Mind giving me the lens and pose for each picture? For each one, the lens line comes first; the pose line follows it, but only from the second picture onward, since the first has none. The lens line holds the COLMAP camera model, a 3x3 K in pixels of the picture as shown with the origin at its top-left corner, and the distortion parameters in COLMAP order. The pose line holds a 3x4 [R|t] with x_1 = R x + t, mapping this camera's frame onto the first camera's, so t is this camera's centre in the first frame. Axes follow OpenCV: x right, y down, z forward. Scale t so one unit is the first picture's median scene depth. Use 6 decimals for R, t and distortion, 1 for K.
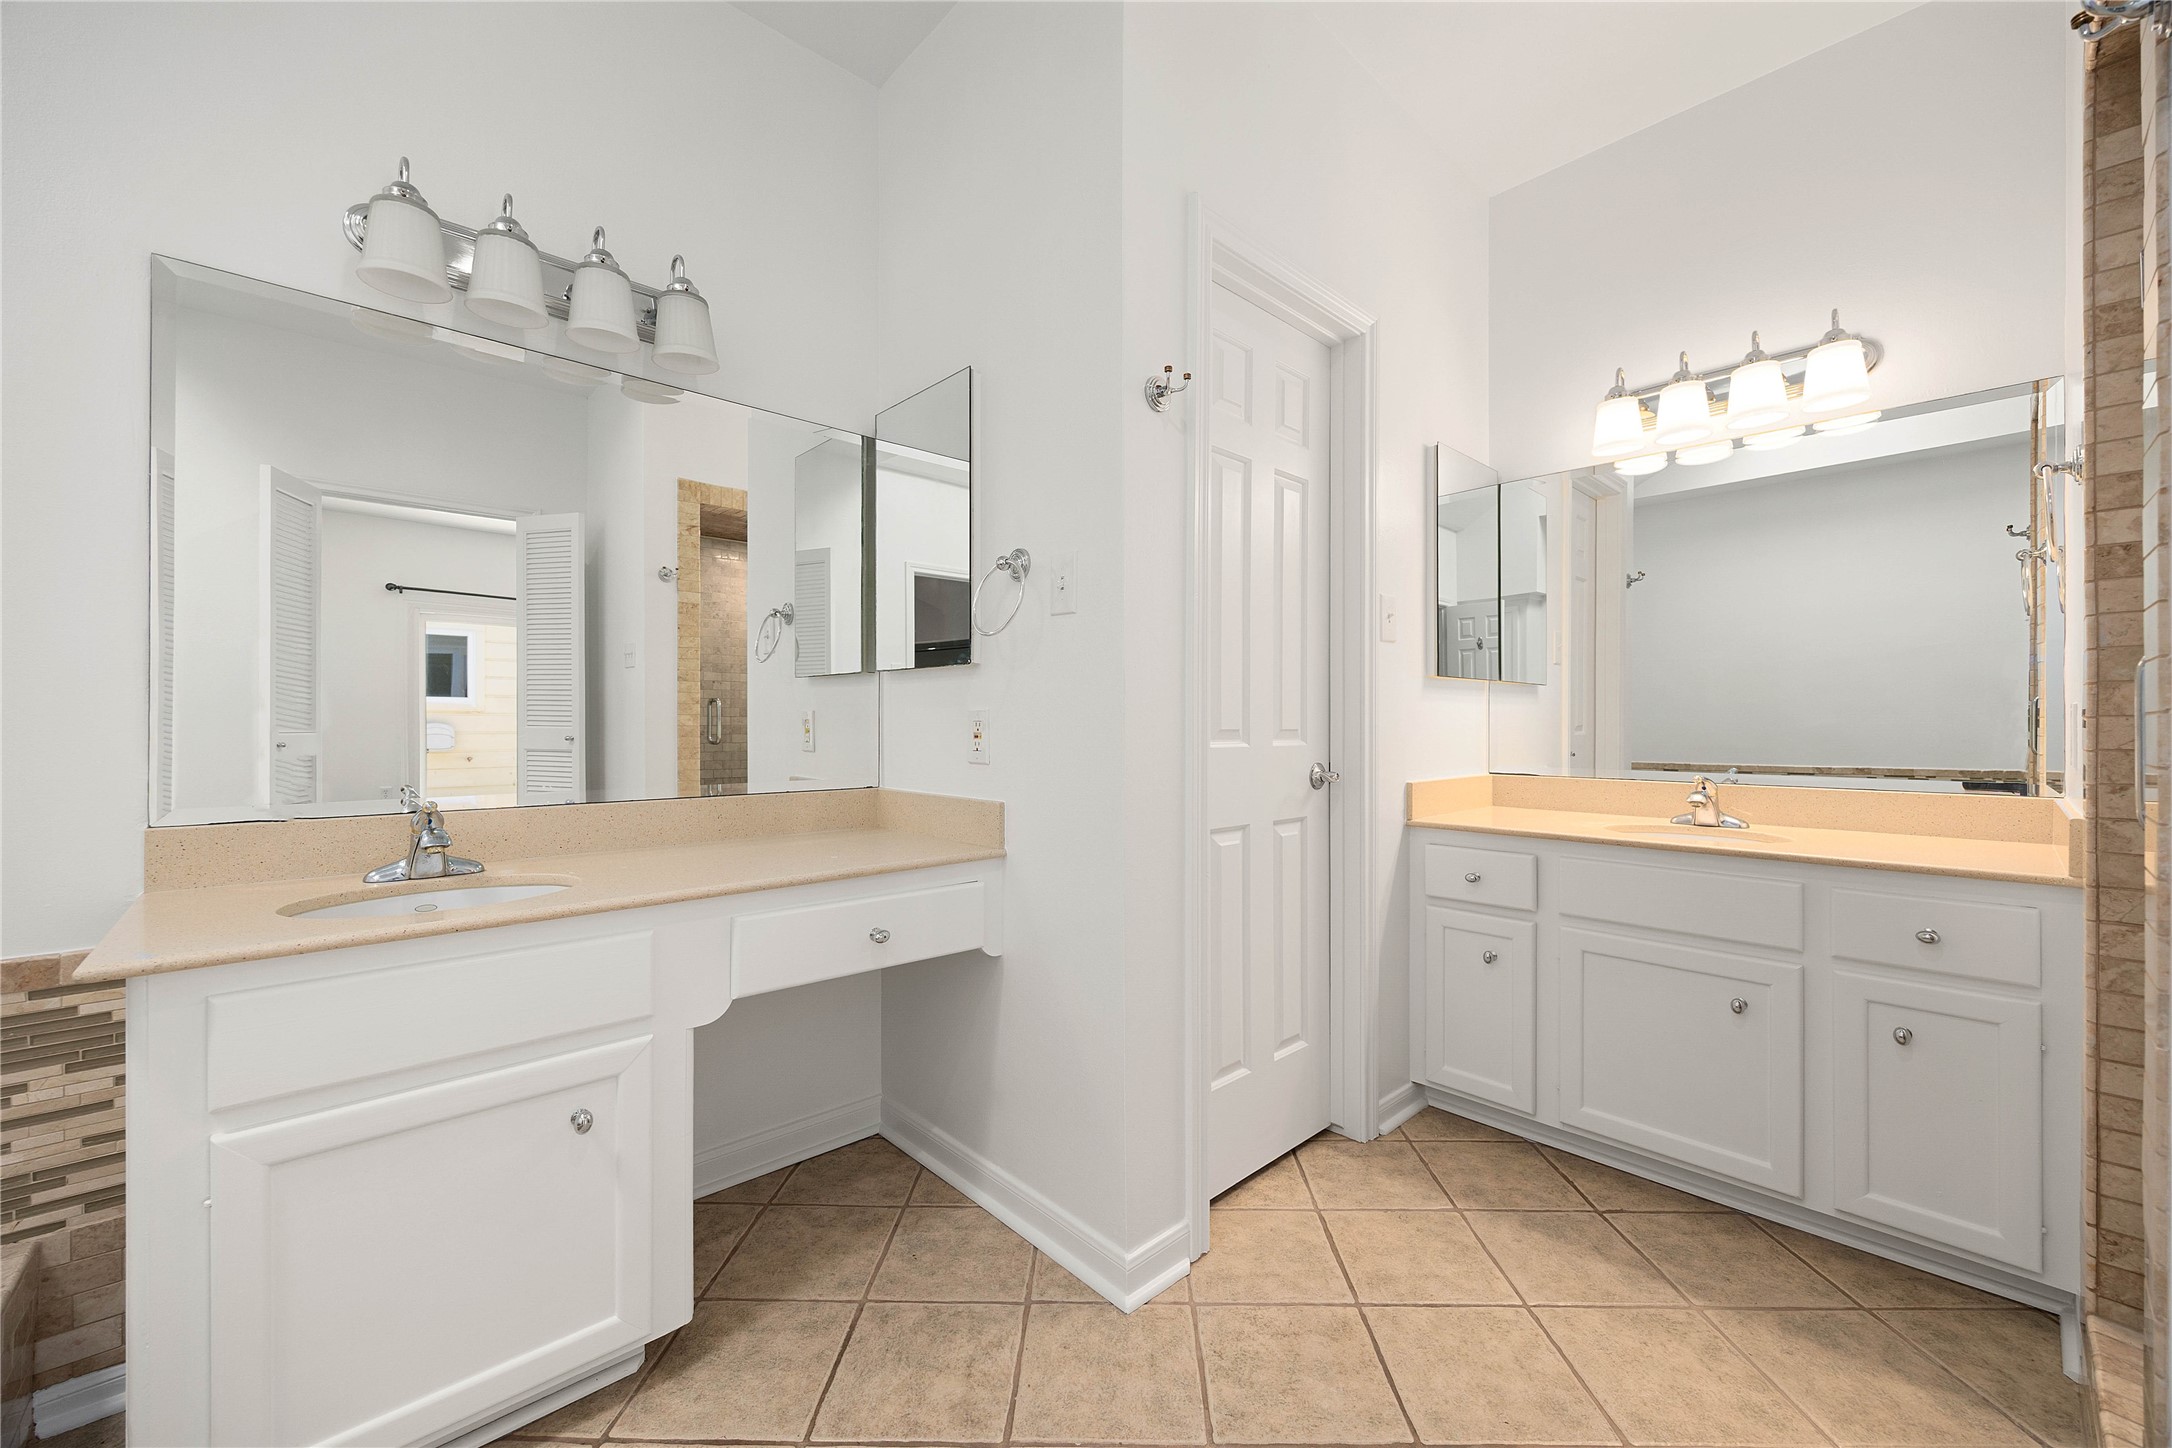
lens RADIAL K [[840.9, 0, 1086.6], [0, 840.9, 720.9], [0, 0, 1]] dist [-0.000132, -0.000281]
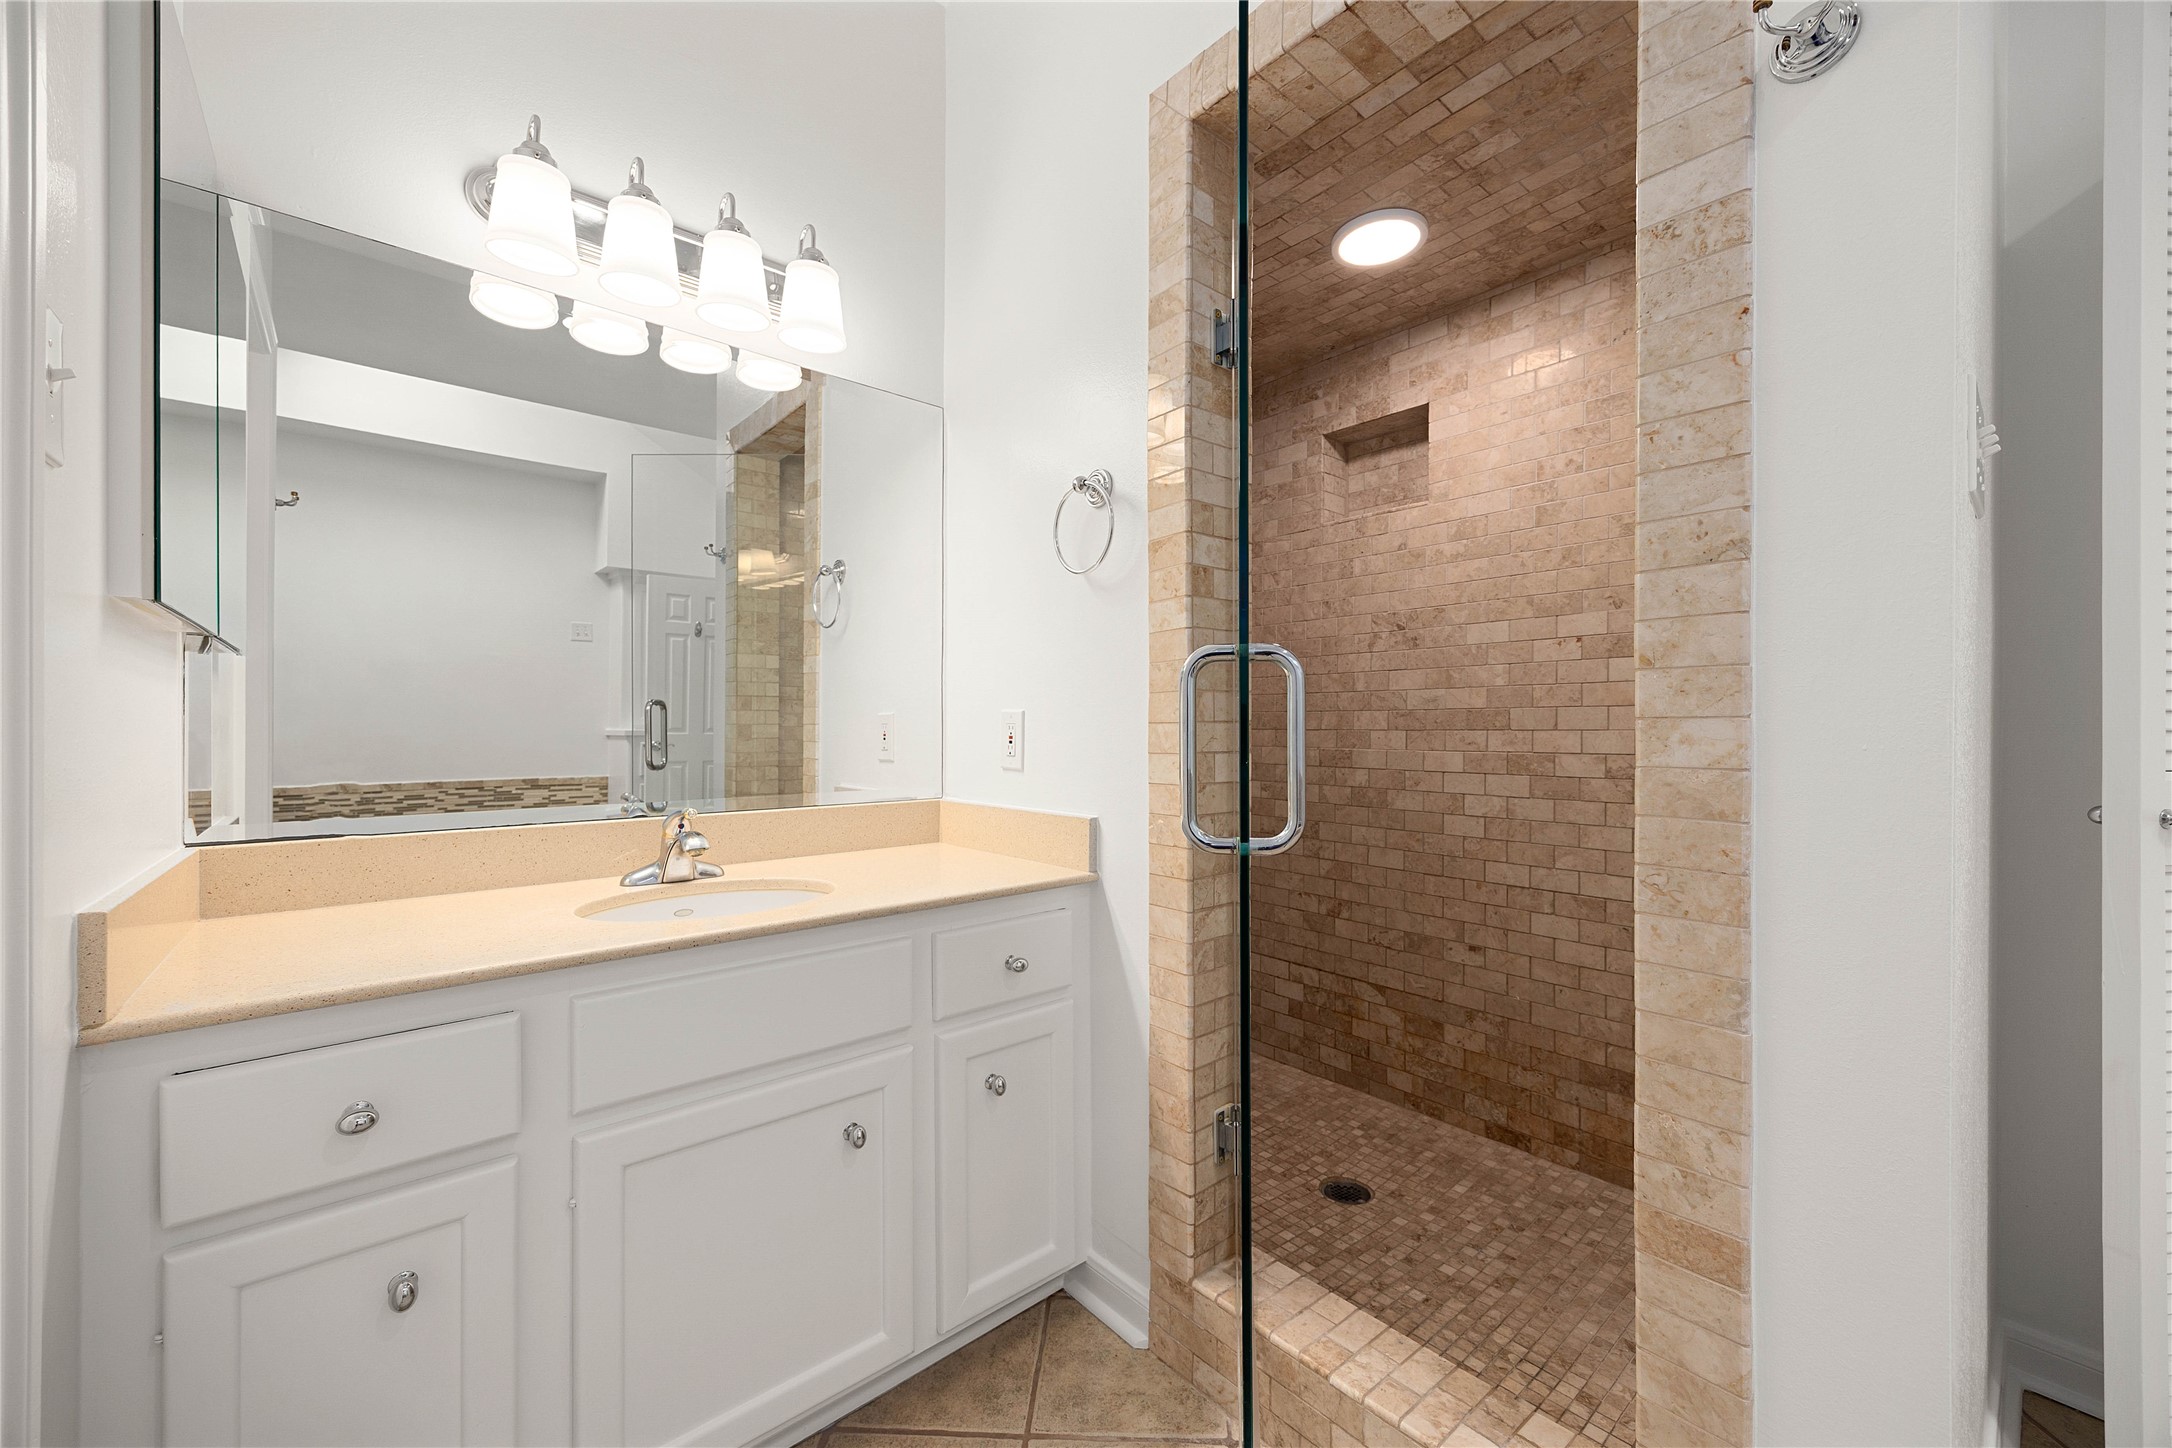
lens RADIAL K [[838.4, 0, 1092.2], [0, 838.4, 726.7], [0, 0, 1]] dist [0.000767, -0.000010]
pose [[0.034527, 0.004261, 0.999395, 0.097914], [0.000416, 0.999991, -0.004278, 0.004626], [-0.999404, 0.000563, 0.034525, 0.885629]]
